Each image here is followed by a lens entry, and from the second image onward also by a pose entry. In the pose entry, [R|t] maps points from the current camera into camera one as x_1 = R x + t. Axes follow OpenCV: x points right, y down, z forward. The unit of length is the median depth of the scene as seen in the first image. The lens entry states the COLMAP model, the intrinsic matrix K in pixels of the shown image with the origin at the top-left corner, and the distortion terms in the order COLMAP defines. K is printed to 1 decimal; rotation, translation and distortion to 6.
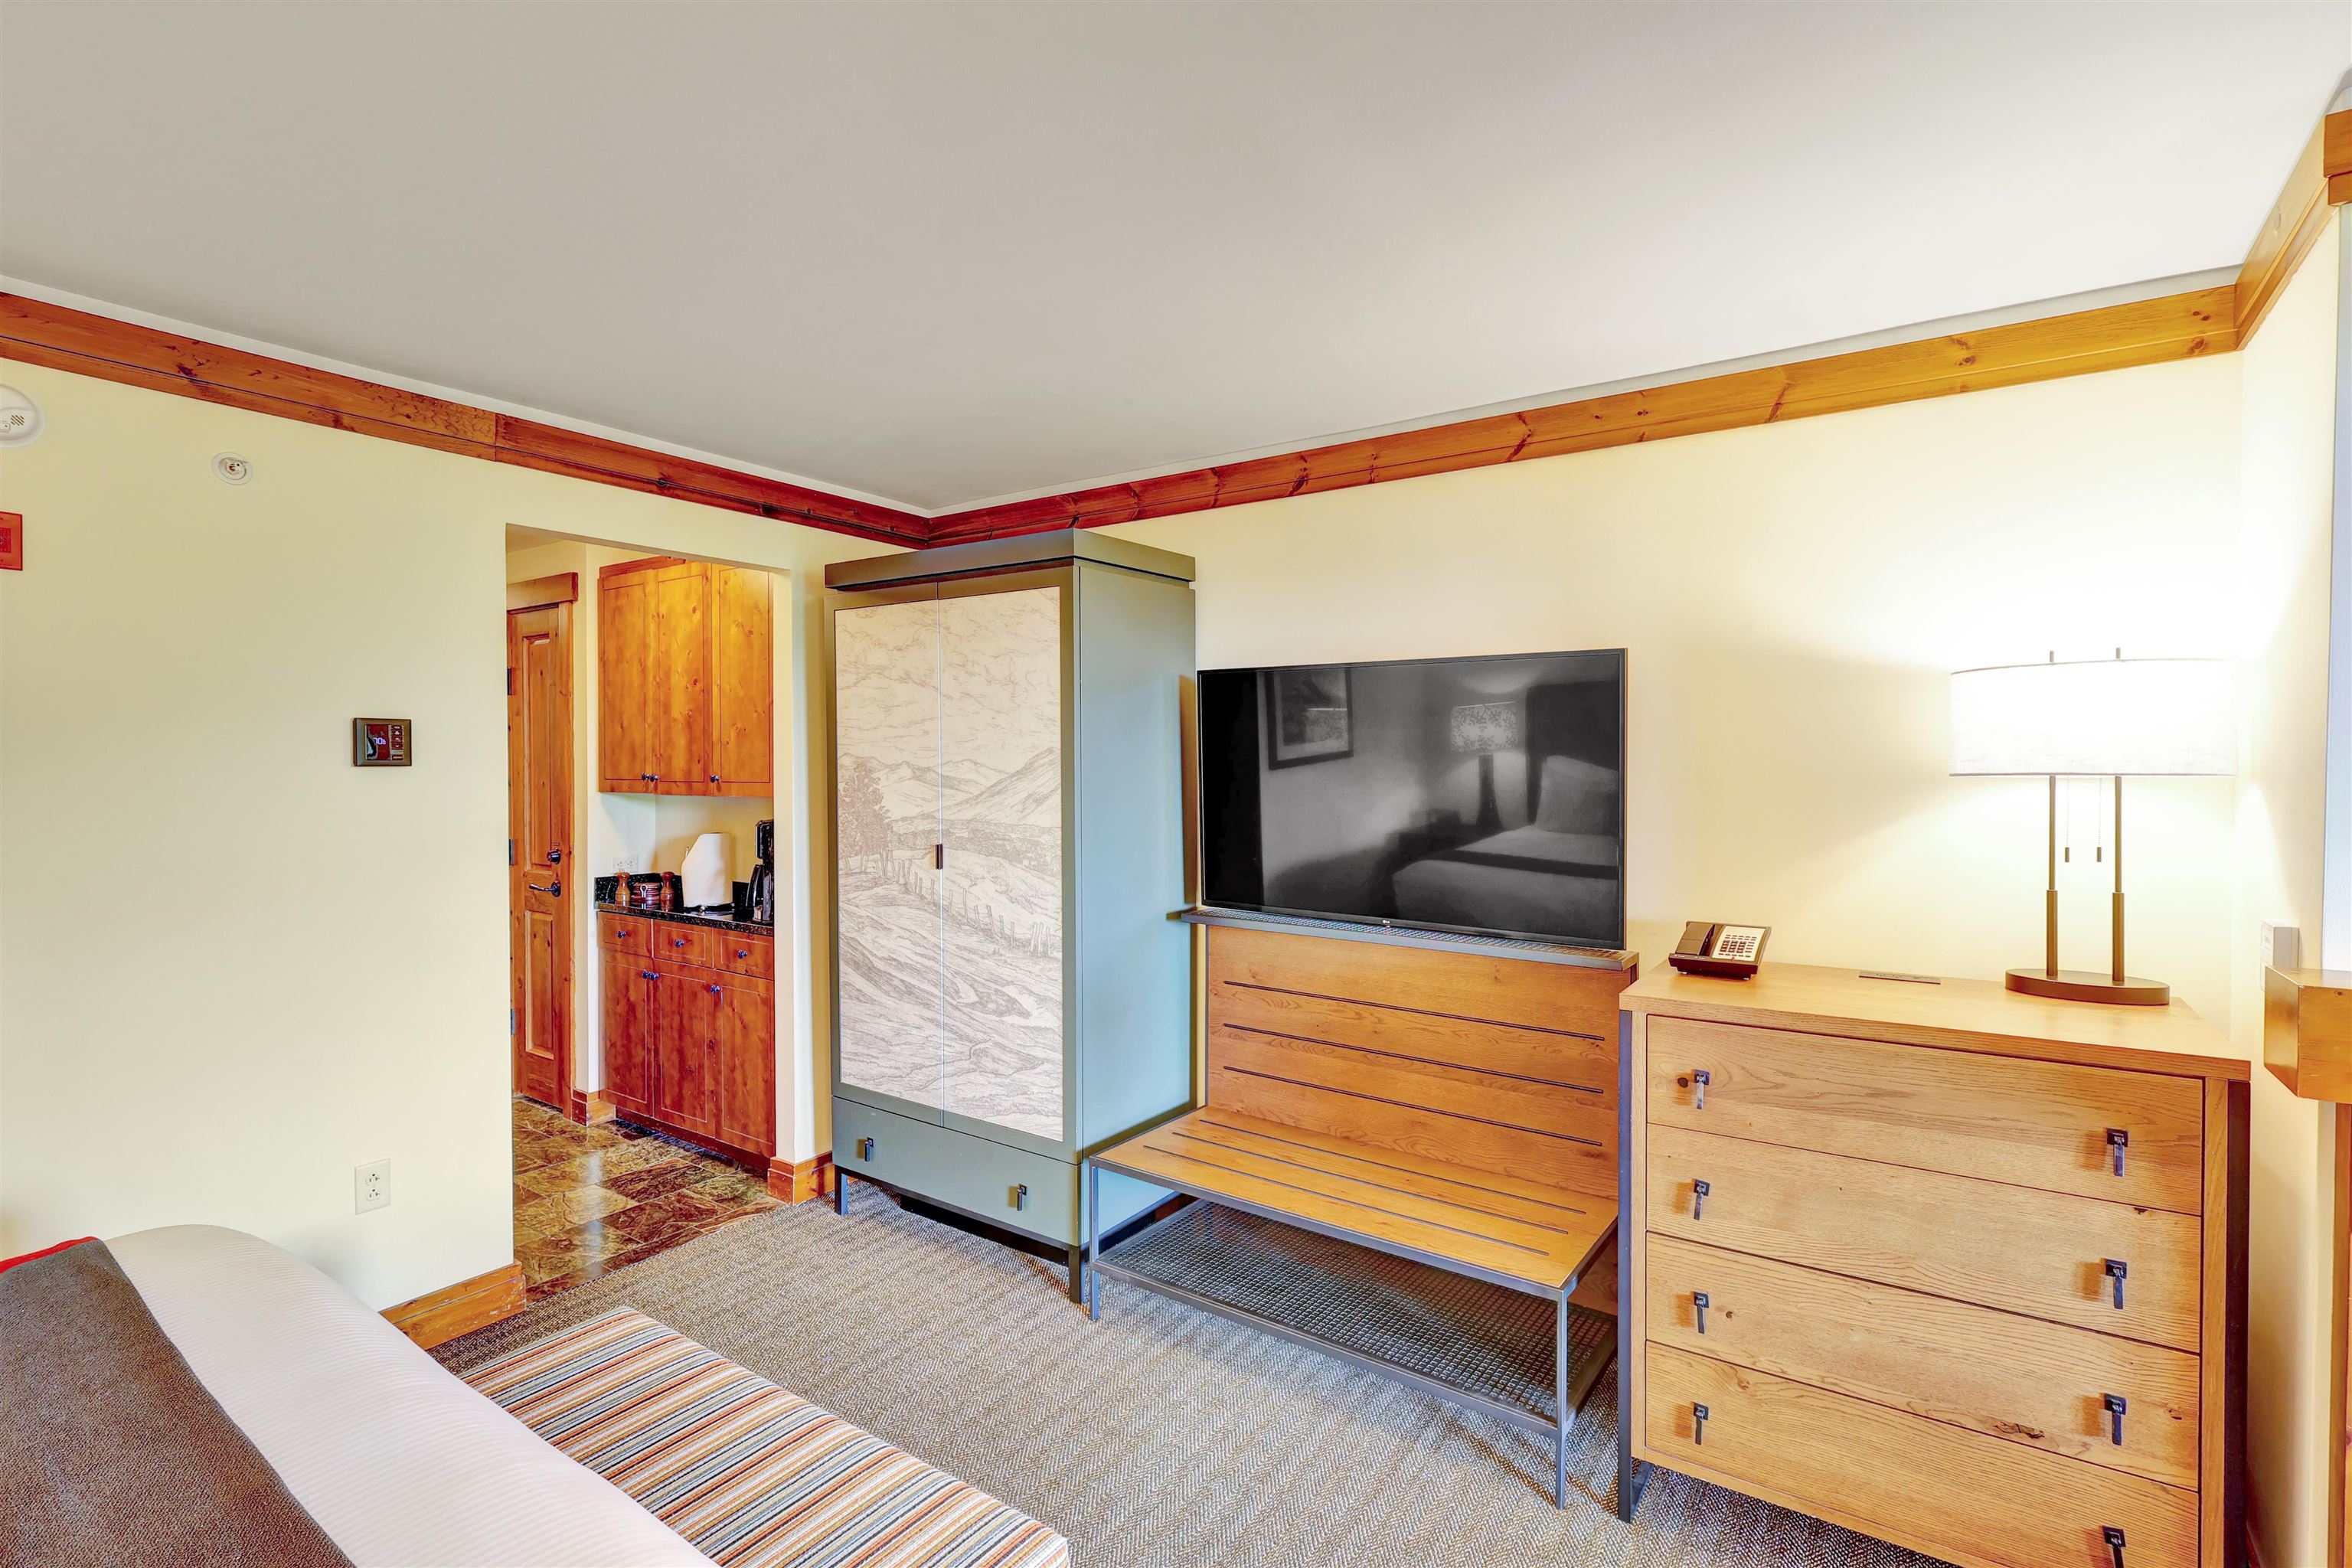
lens RADIAL K [[1091.3, 0, 1176.0], [0, 1091.3, 784.0], [0, 0, 1]] dist [-0.001054, 0.001016]
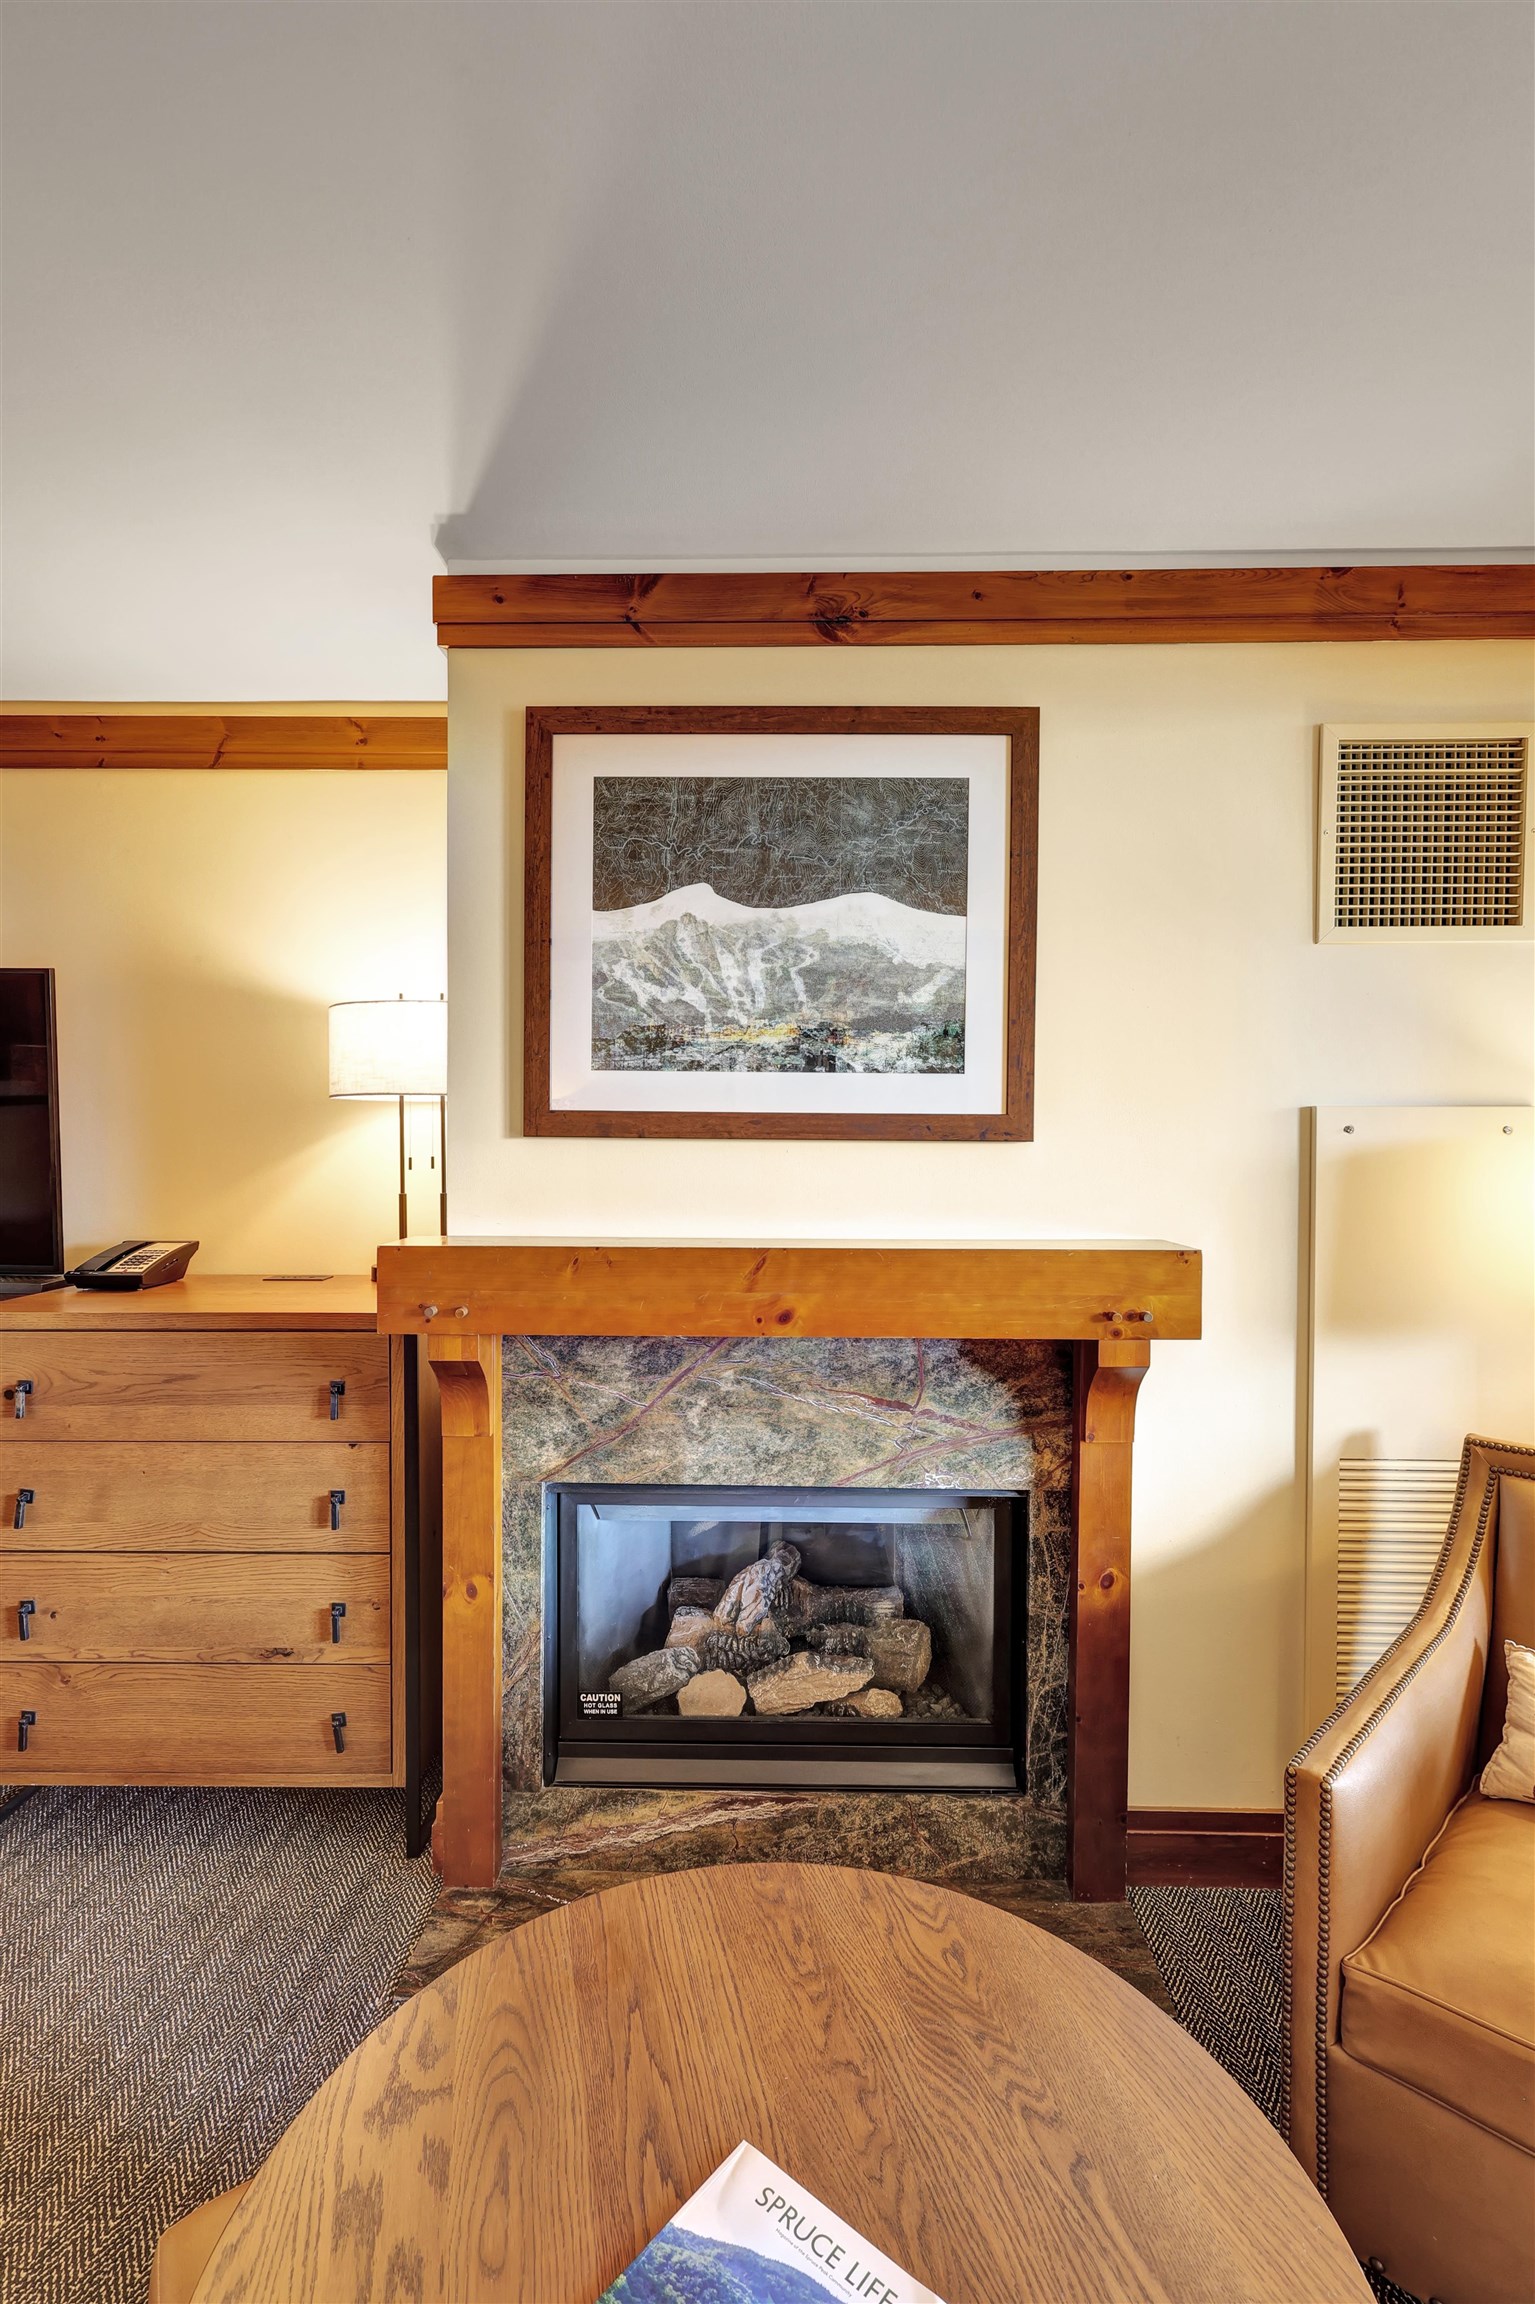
lens RADIAL K [[1073.2, 0, 760.3], [0, 1073.2, 1152.0], [0, 0, 1]] dist [0.000374, 0.000618]
pose [[0.832140, -0.006109, 0.554531, 0.342702], [0.005847, 0.999980, 0.002242, 0.036637], [-0.554534, 0.001377, 0.832160, -0.140252]]
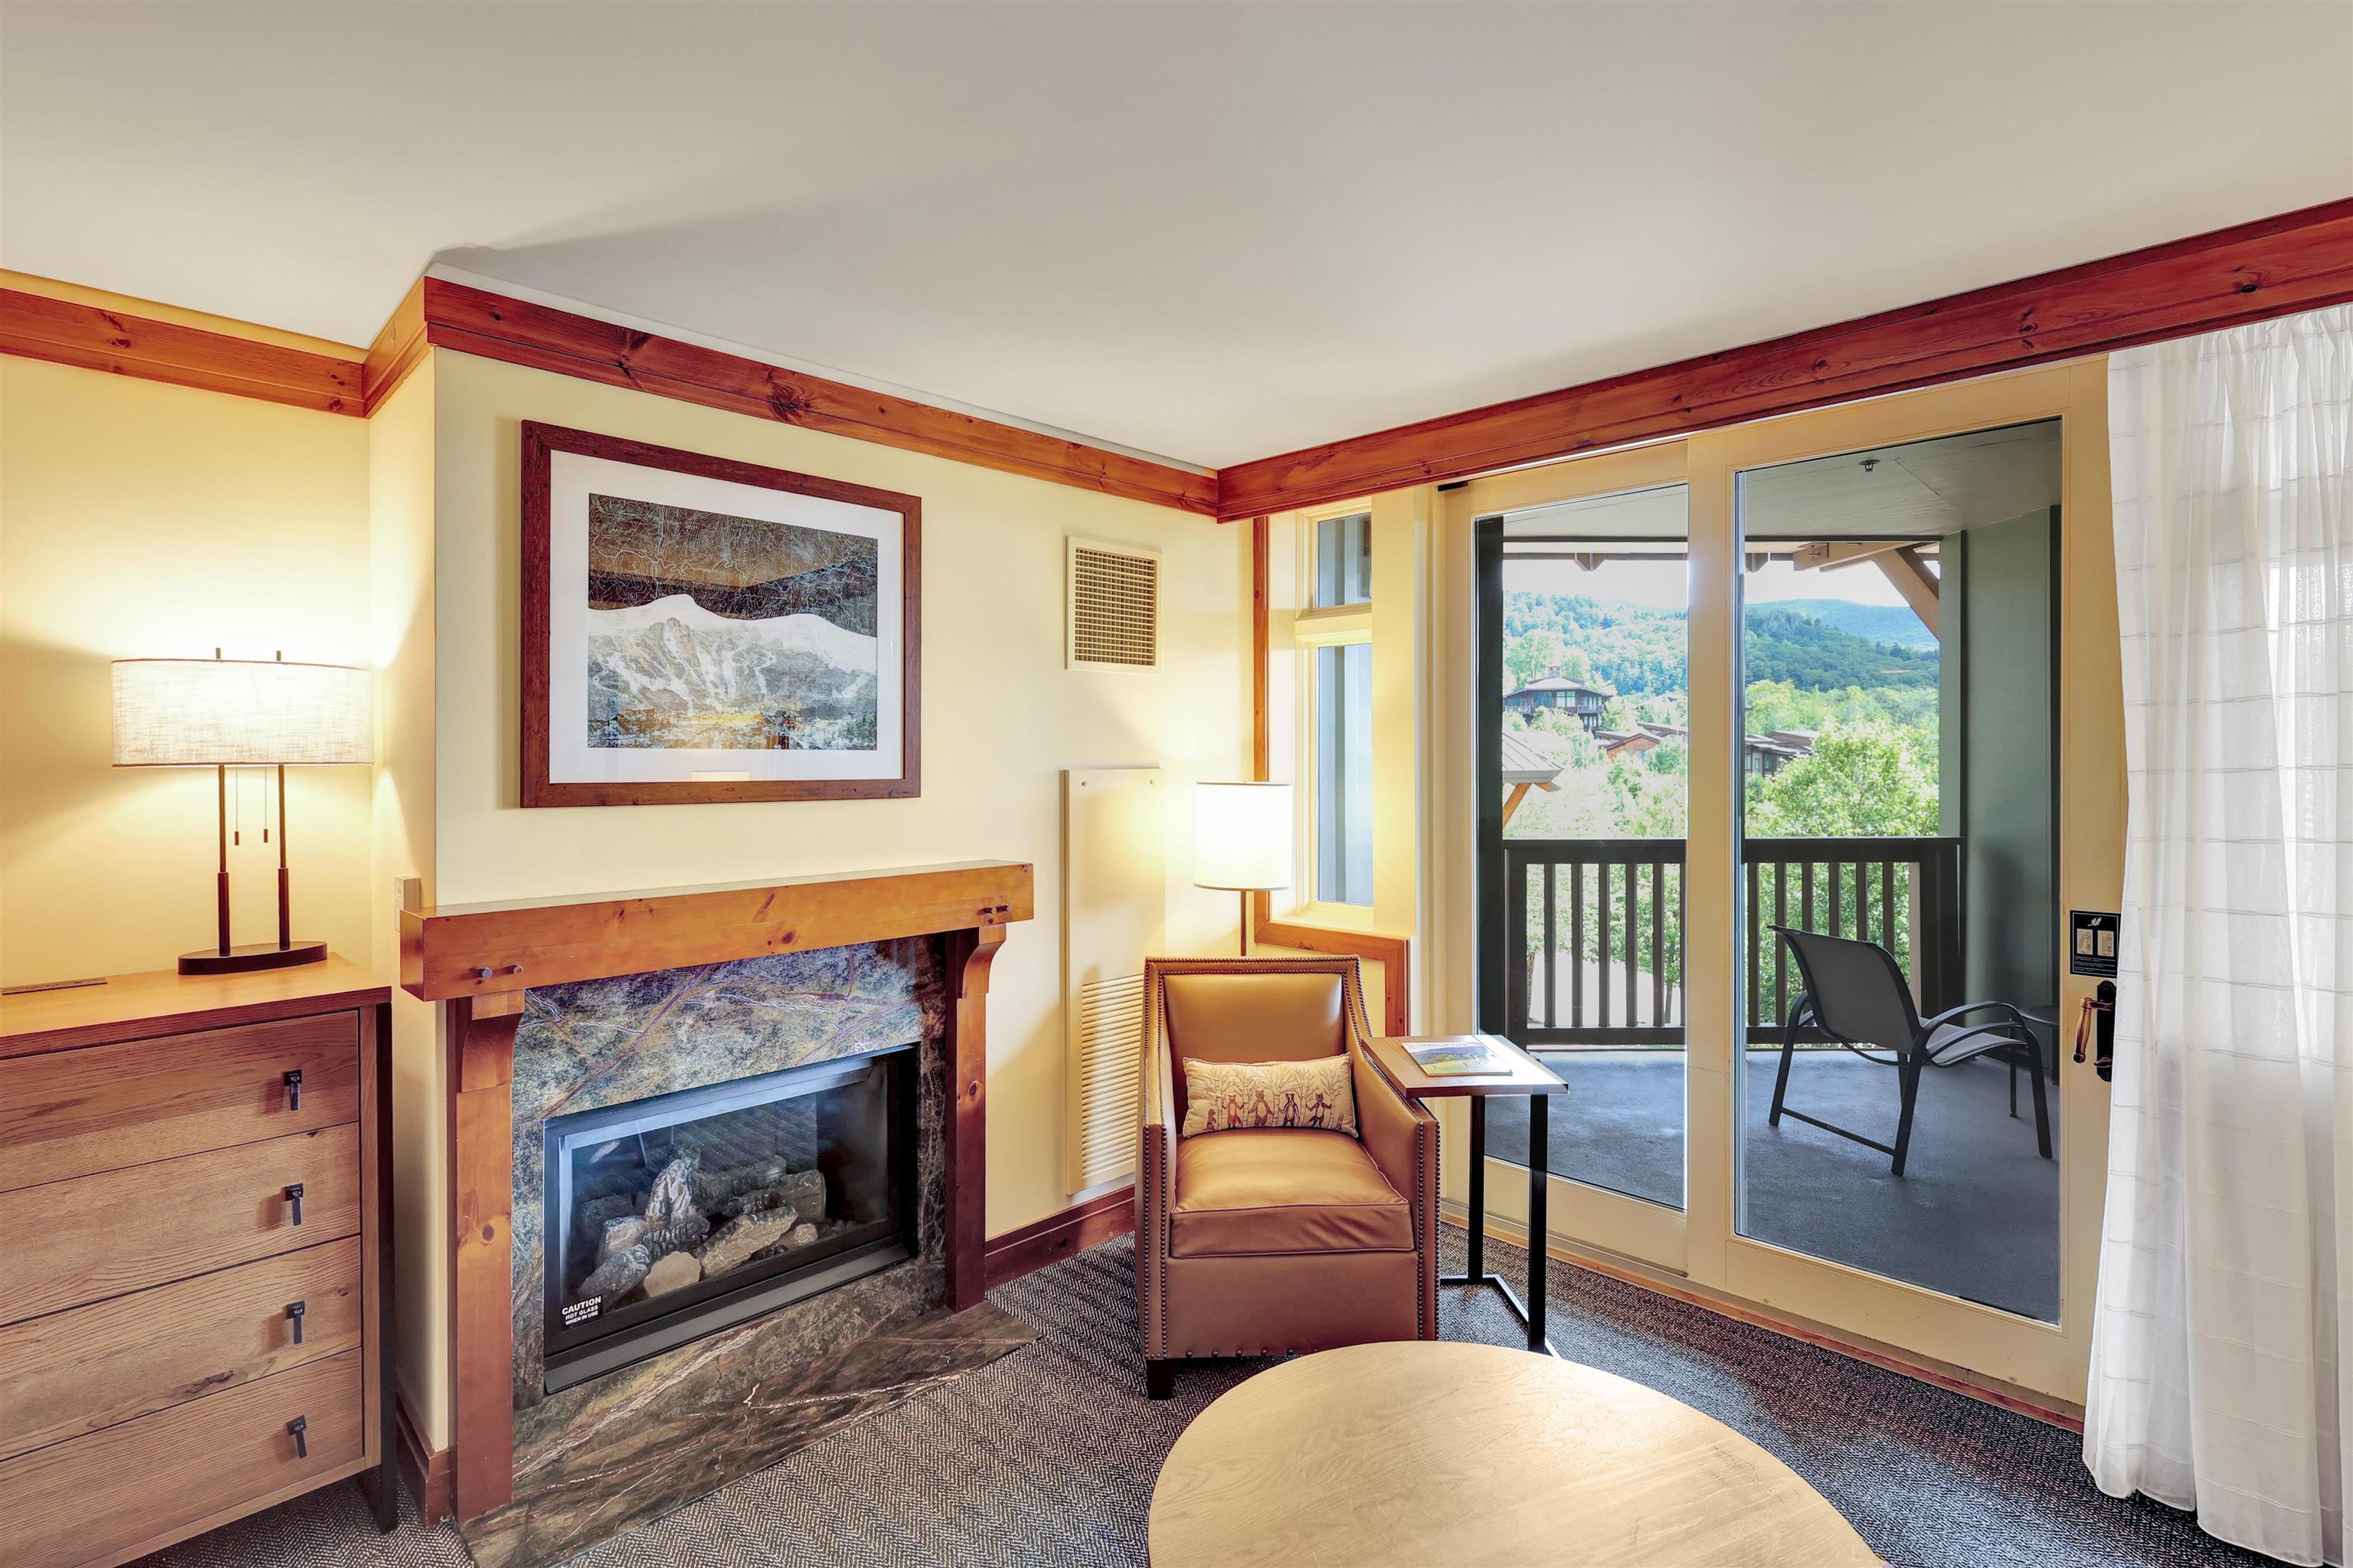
lens RADIAL K [[1119.2, 0, 1170.5], [0, 1119.2, 758.9], [0, 0, 1]] dist [-0.001705, 0.001682]
pose [[0.166480, -0.004342, 0.986035, -0.085241], [0.020290, 0.999794, 0.000977, 0.002666], [-0.985836, 0.019844, 0.166534, -0.068330]]
